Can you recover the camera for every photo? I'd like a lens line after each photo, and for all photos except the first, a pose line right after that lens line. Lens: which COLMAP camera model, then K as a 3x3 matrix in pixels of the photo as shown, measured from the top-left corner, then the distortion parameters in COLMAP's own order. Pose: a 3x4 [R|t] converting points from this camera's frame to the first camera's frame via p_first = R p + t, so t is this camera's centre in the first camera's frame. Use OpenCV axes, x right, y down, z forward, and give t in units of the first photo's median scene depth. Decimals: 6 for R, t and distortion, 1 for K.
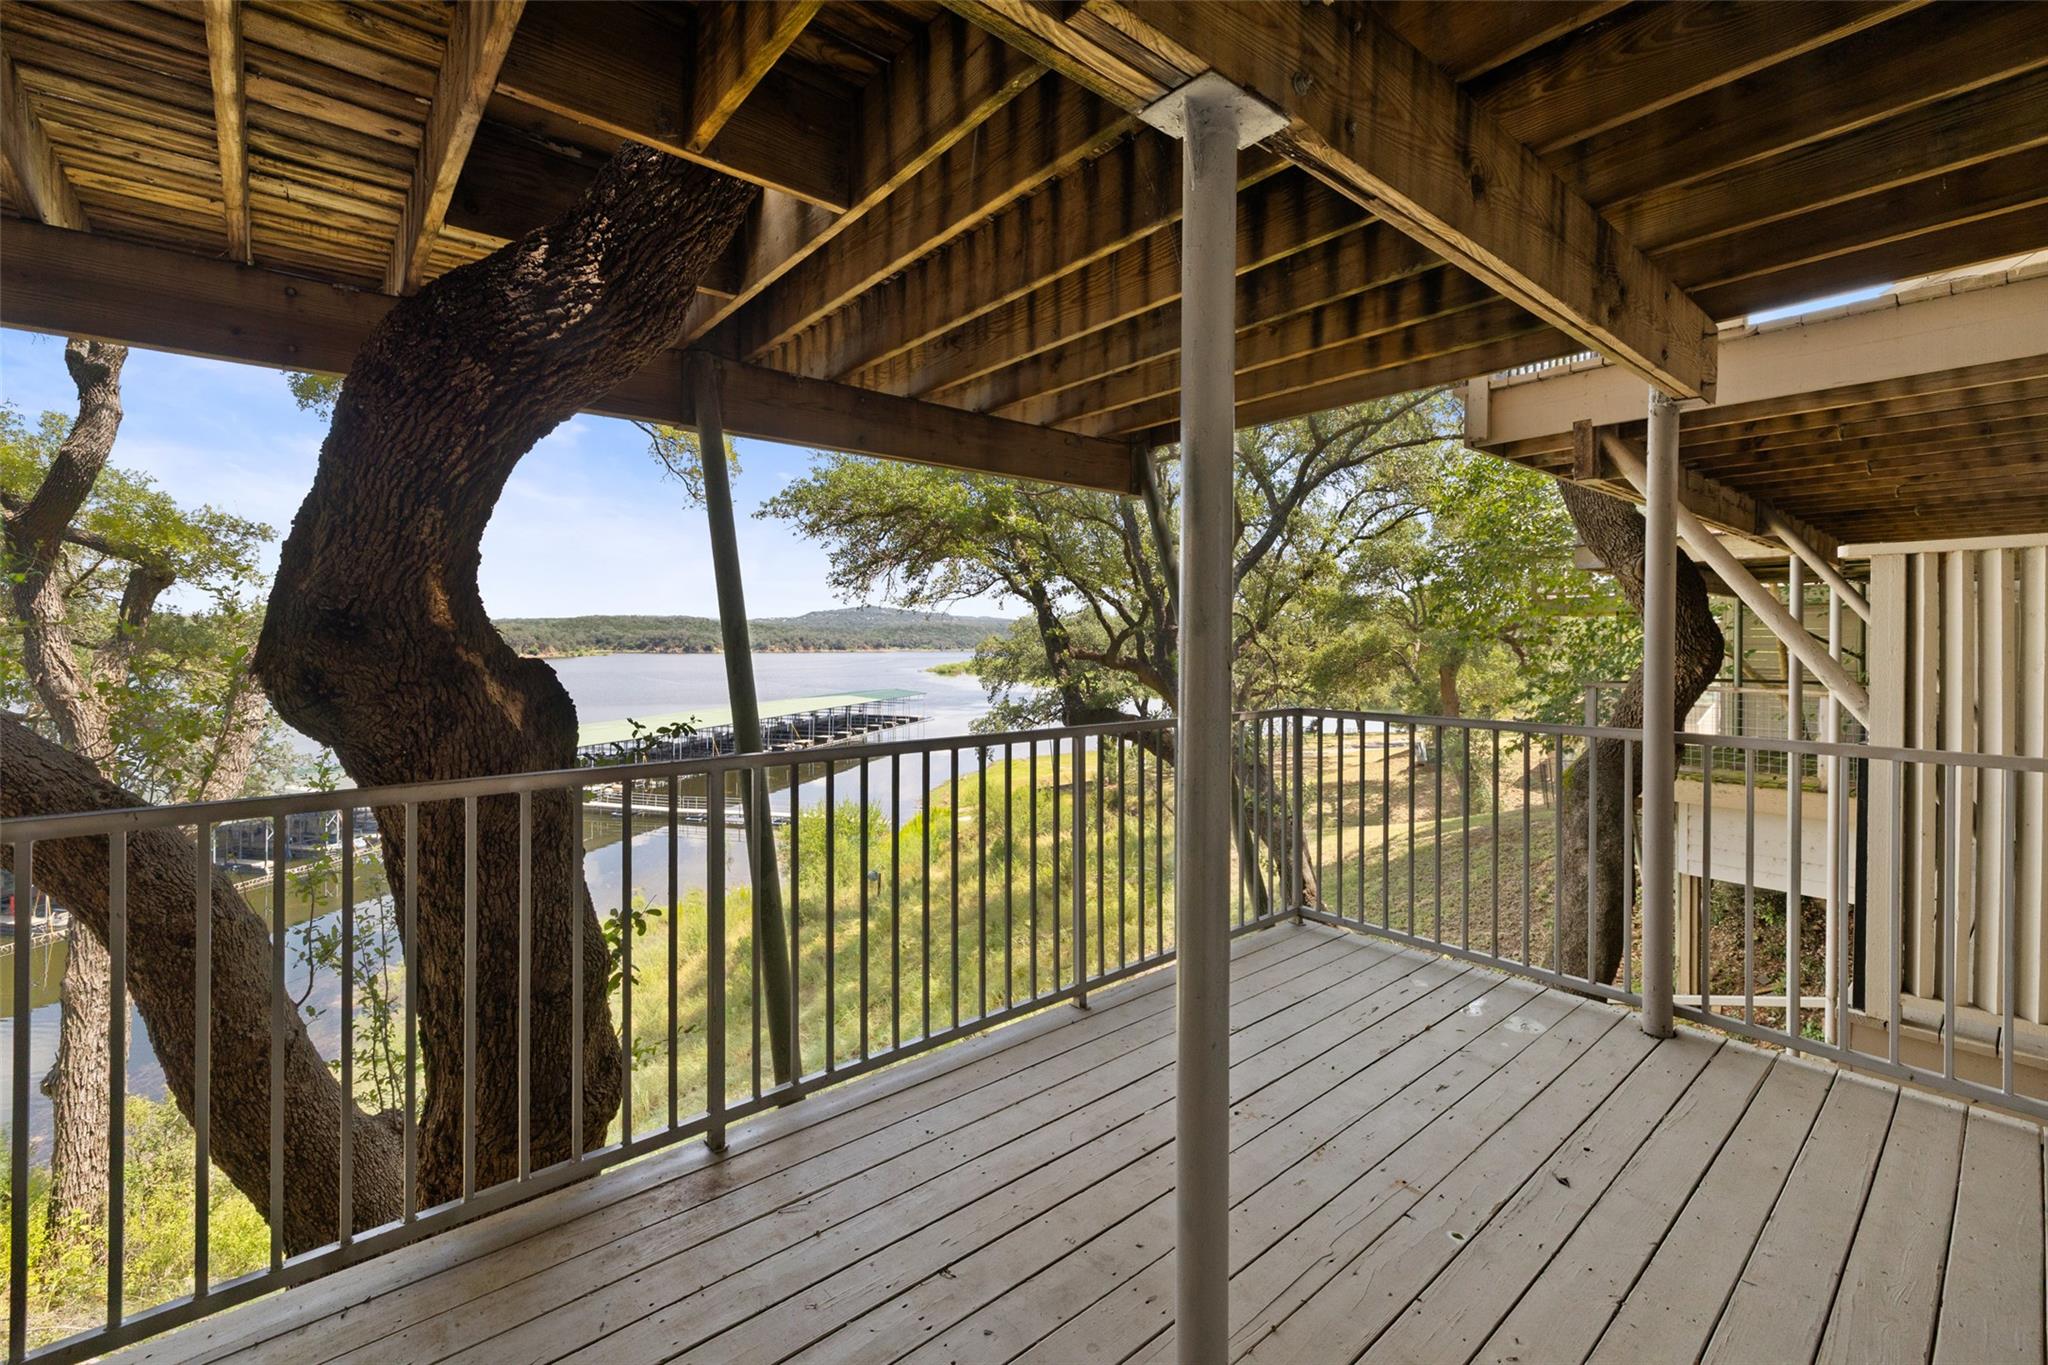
lens RADIAL K [[875.3, 0, 1031.5], [0, 875.3, 632.2], [0, 0, 1]] dist [0.001533, 0.000537]
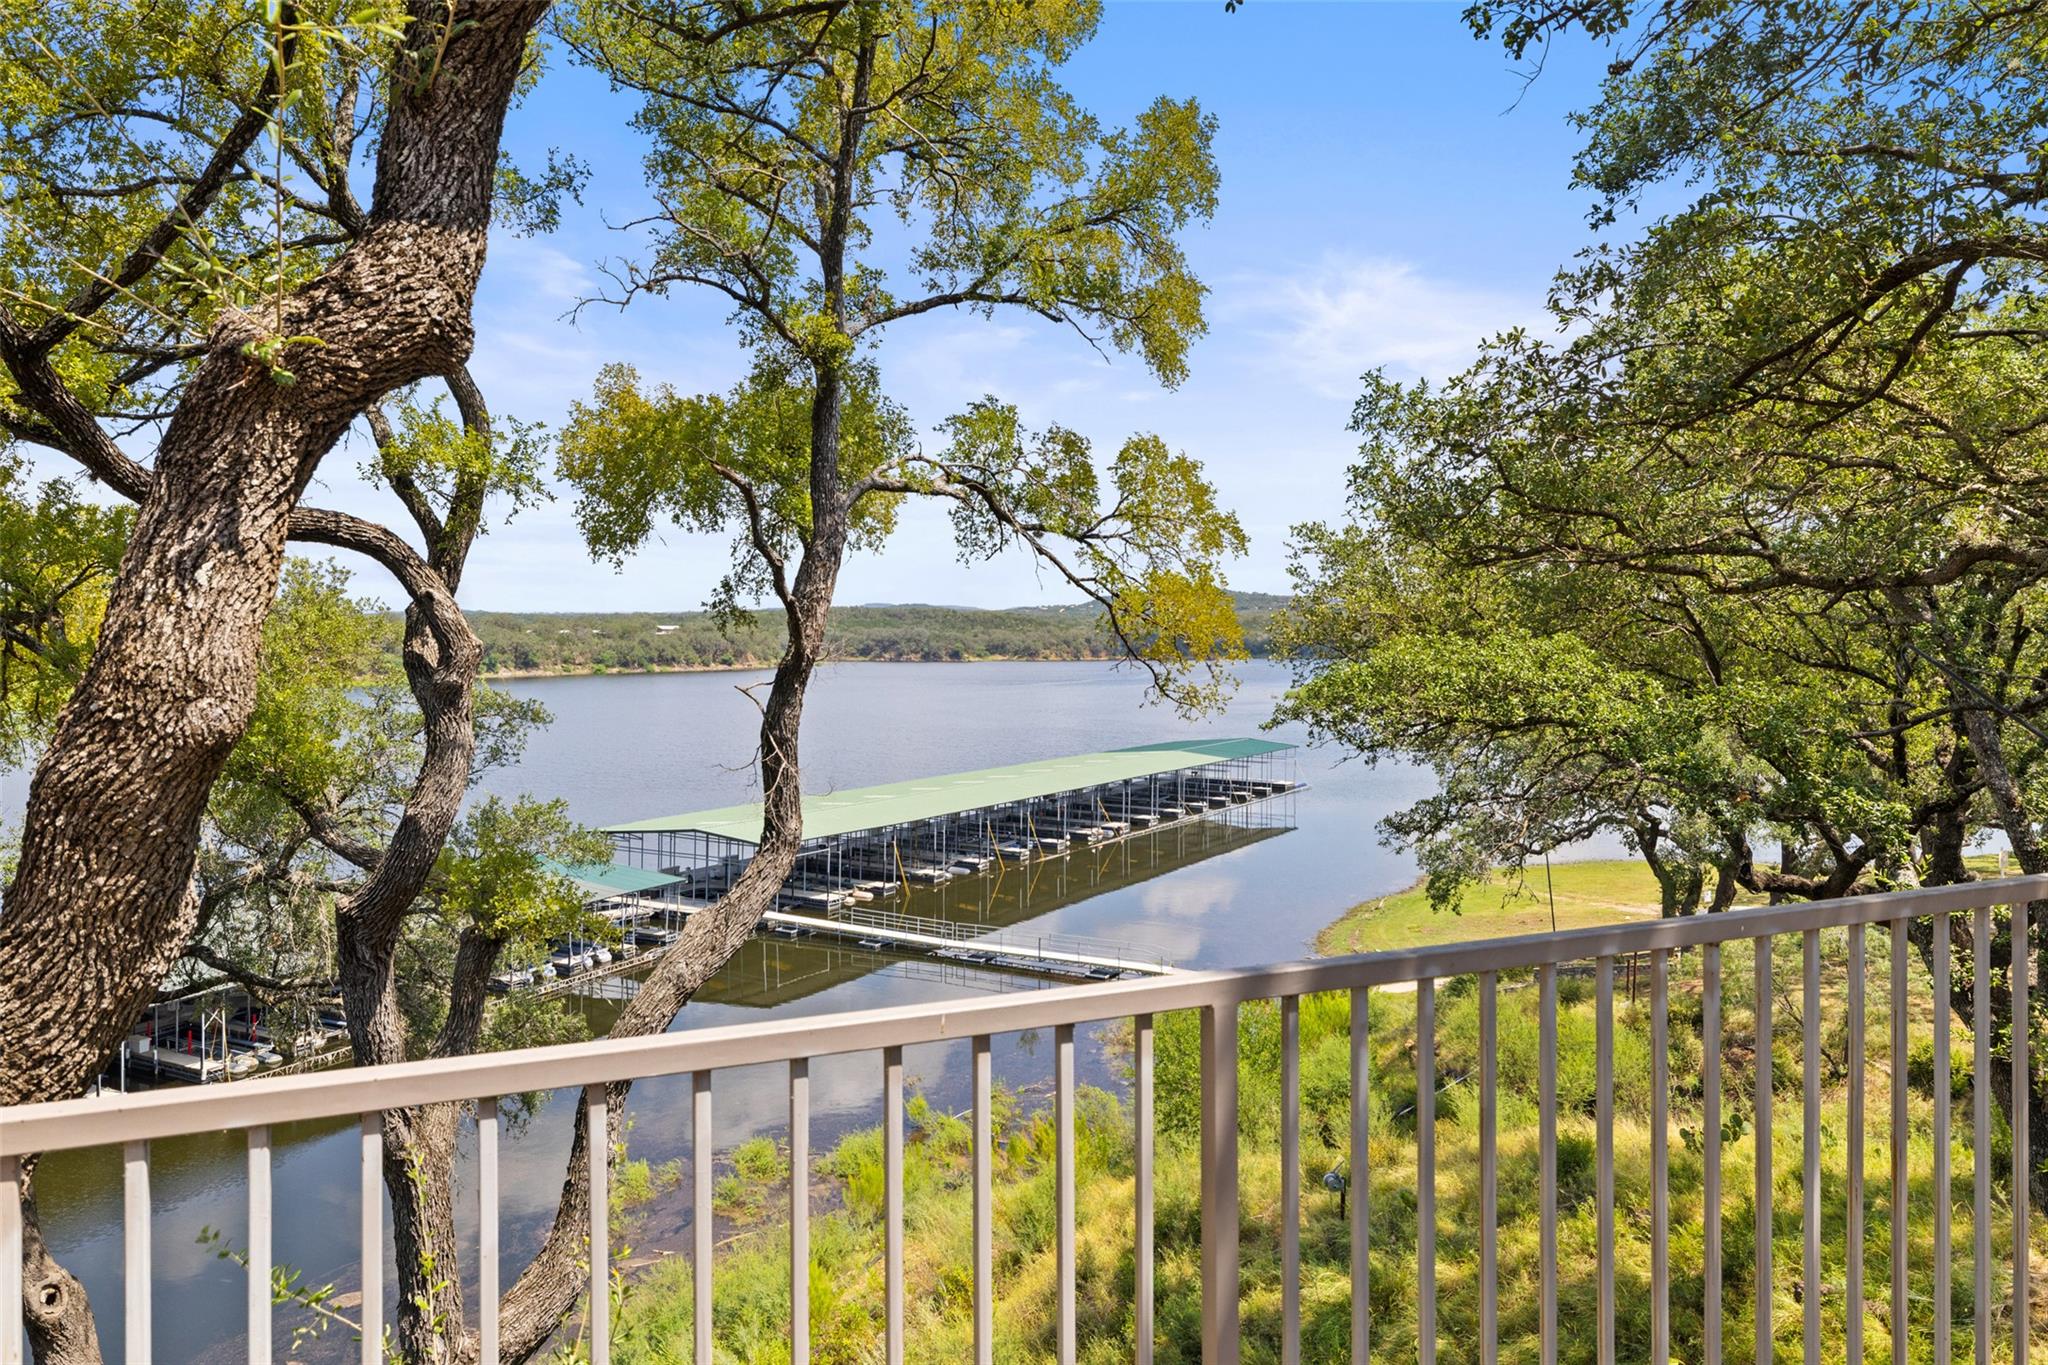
lens RADIAL K [[1367.5, 0, 1030.7], [0, 1367.5, 638.6], [0, 0, 1]] dist [0.000583, -0.001102]
pose [[0.956202, -0.002427, -0.292698, -0.117446], [0.005050, 0.999954, 0.008205, -0.119009], [0.292665, -0.009324, 0.956170, 0.048720]]
